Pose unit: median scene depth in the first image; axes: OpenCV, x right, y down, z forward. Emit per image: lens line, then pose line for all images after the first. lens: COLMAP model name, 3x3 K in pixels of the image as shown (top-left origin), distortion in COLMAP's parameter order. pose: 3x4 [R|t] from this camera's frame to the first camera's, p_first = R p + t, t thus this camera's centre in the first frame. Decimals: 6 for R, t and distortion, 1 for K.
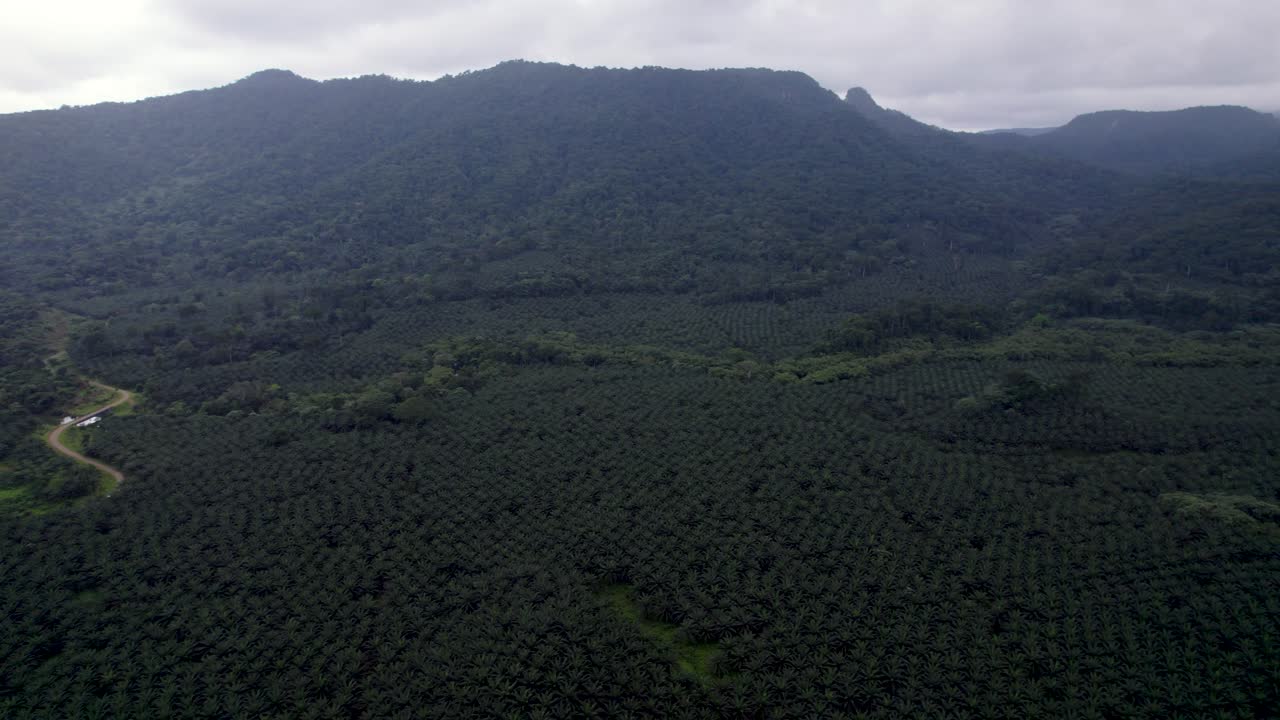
lens RADIAL K [[831.1, 0, 646.6], [0, 831.1, 360.3], [0, 0, 1]] dist [-0.084996, 0.081649]
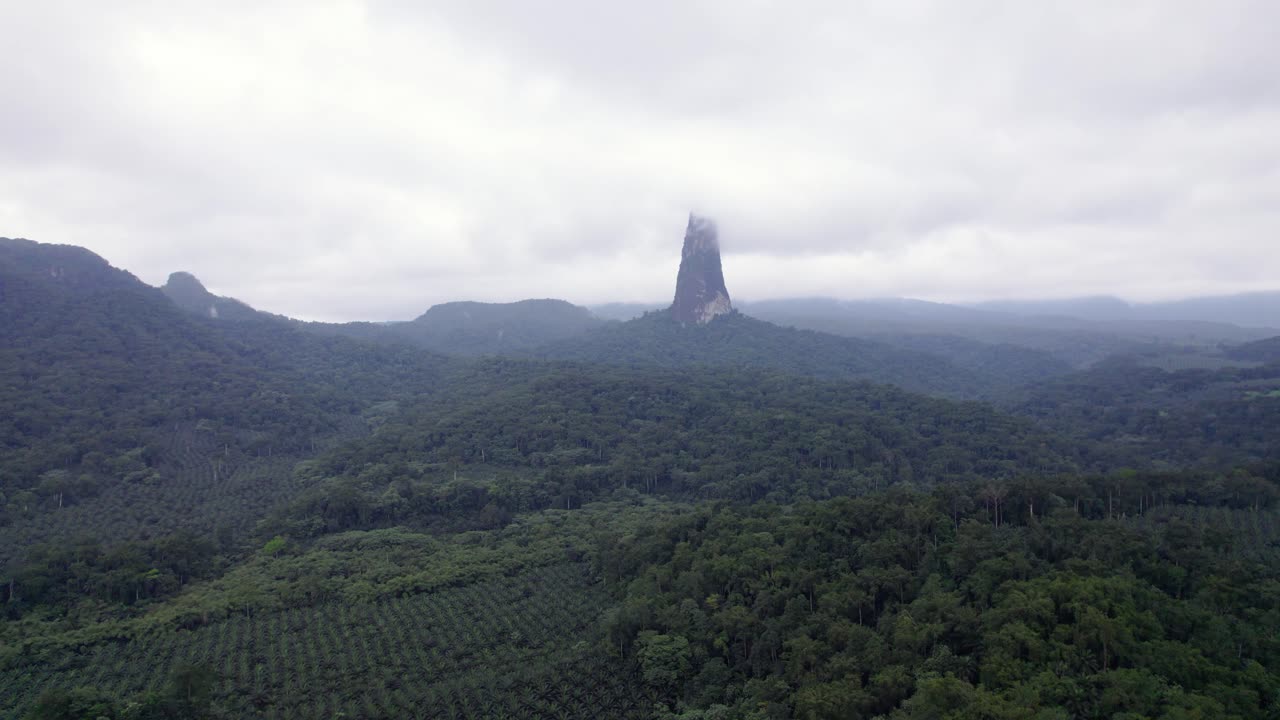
lens RADIAL K [[831.1, 0, 646.6], [0, 831.1, 360.3], [0, 0, 1]] dist [-0.084996, 0.081649]
pose [[0.776356, -0.022096, 0.629908, 0.254030], [0.168389, 0.970331, -0.173500, -0.025030], [-0.607385, 0.240768, 0.757043, 0.193459]]
